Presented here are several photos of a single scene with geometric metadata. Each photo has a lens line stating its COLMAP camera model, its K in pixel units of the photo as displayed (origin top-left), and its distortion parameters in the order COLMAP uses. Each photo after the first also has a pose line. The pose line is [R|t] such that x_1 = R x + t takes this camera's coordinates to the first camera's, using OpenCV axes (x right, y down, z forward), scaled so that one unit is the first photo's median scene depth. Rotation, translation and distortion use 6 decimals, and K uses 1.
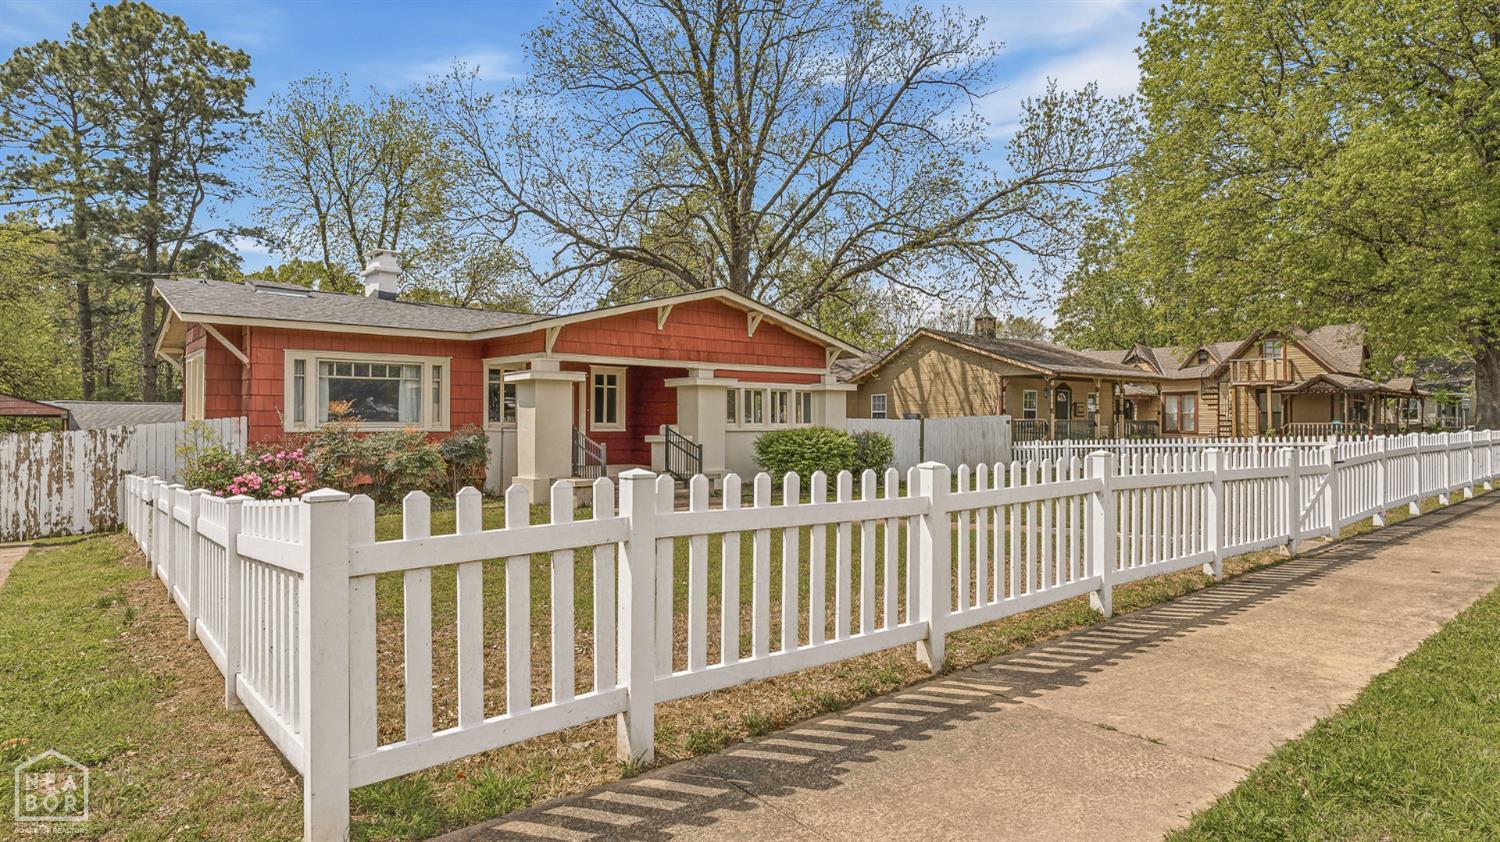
lens RADIAL K [[831.7, 0, 748.2], [0, 831.7, 415.7], [0, 0, 1]] dist [-0.009367, -0.004783]
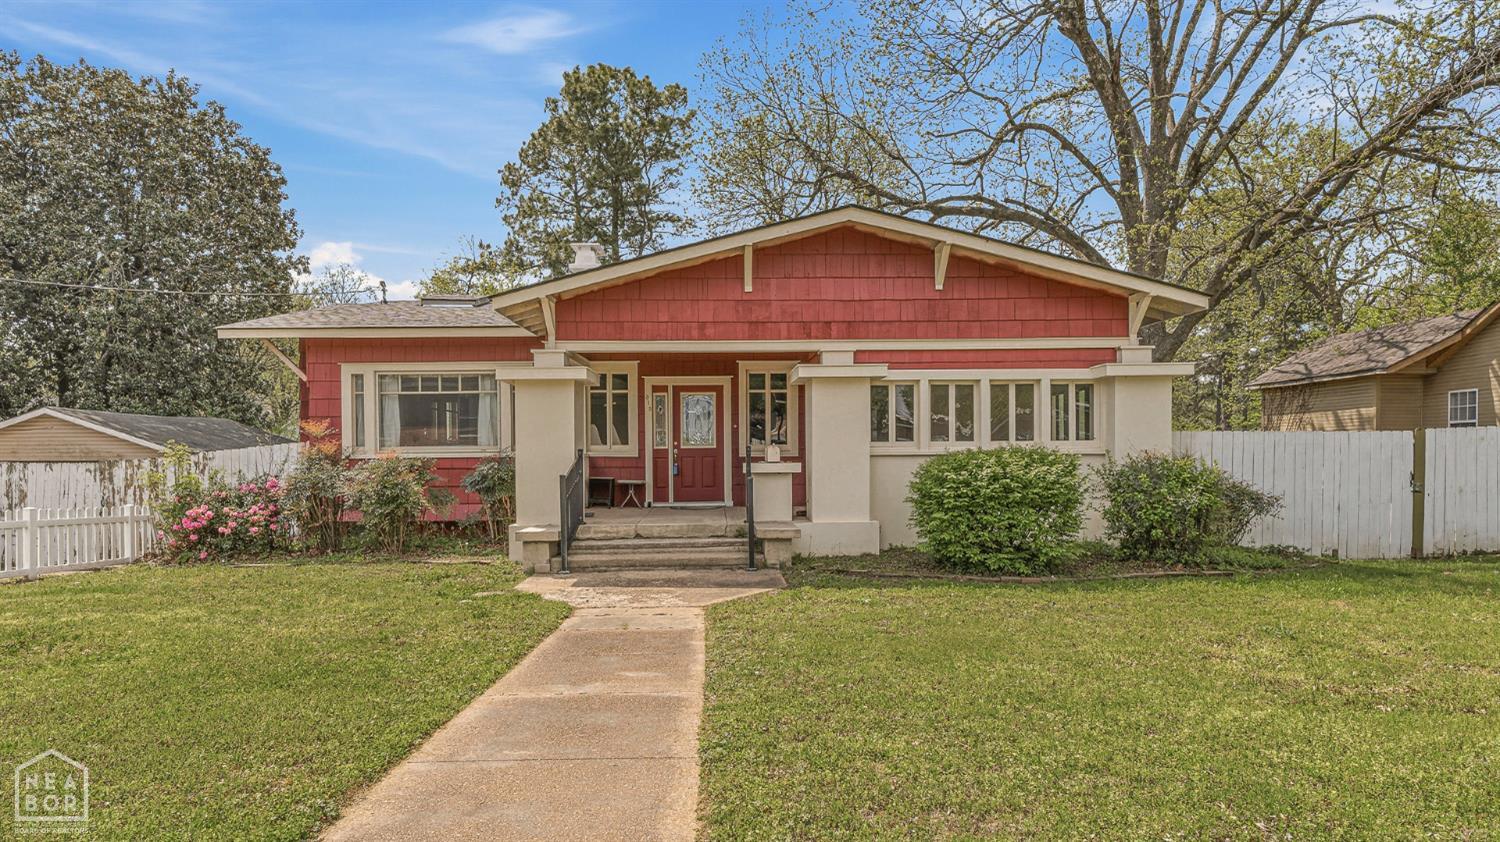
lens RADIAL K [[887.3, 0, 739.7], [0, 887.3, 463.9], [0, 0, 1]] dist [-0.017978, -0.000495]
pose [[0.765723, -0.001162, -0.643169, 0.202582], [0.013320, 0.999813, 0.014052, 0.010097], [0.643032, -0.019327, 0.765595, 0.313072]]
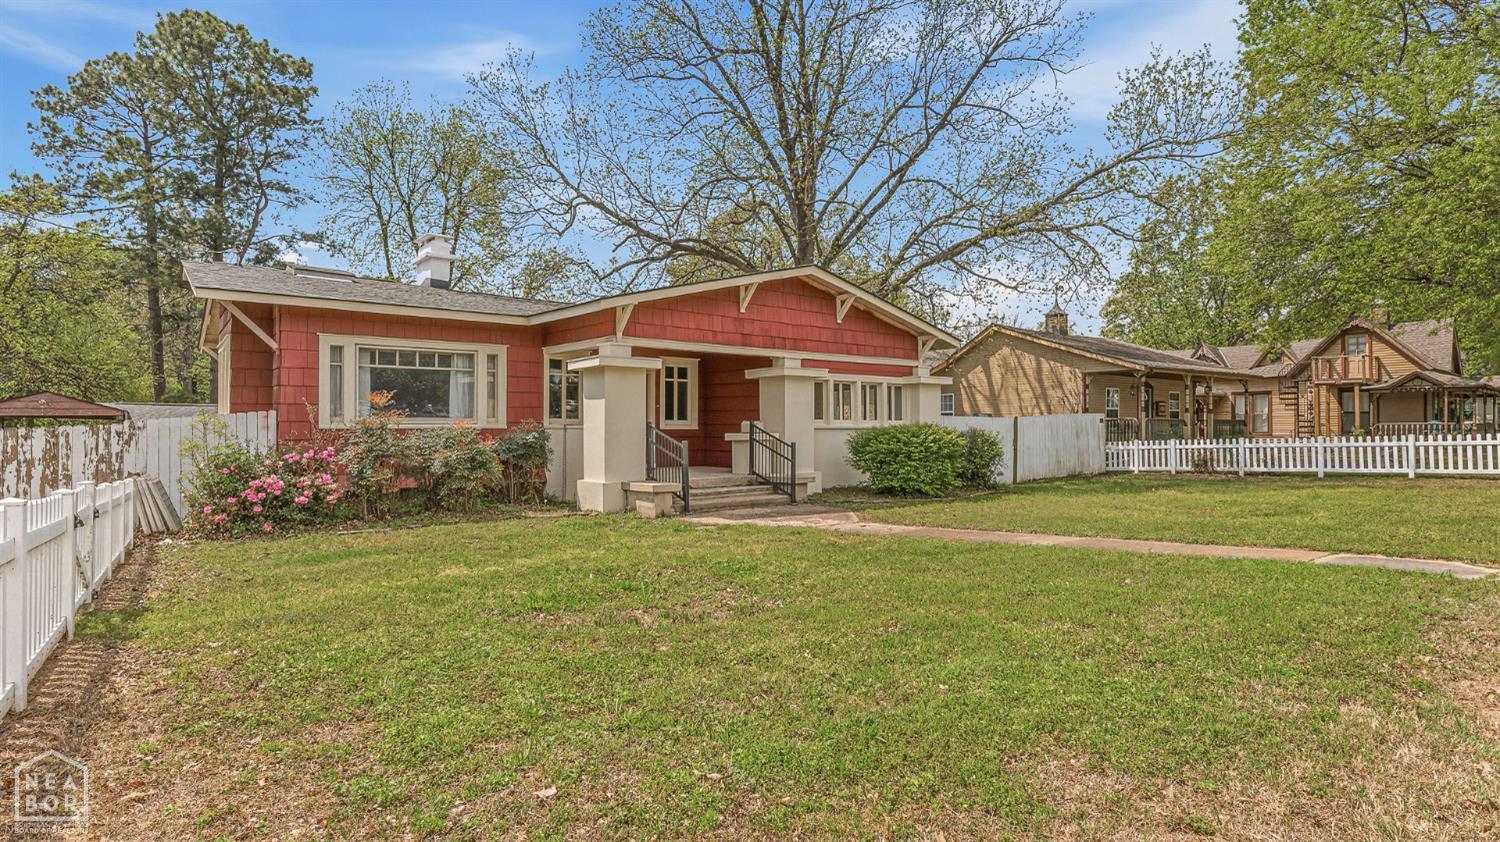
lens RADIAL K [[771.8, 0, 748.7], [0, 771.8, 429.7], [0, 0, 1]] dist [-0.011919, 0.000727]
pose [[0.999044, -0.002048, -0.043675, -0.041064], [0.002490, 0.999946, 0.010073, 0.007825], [0.043652, -0.010172, 0.998995, 0.119243]]
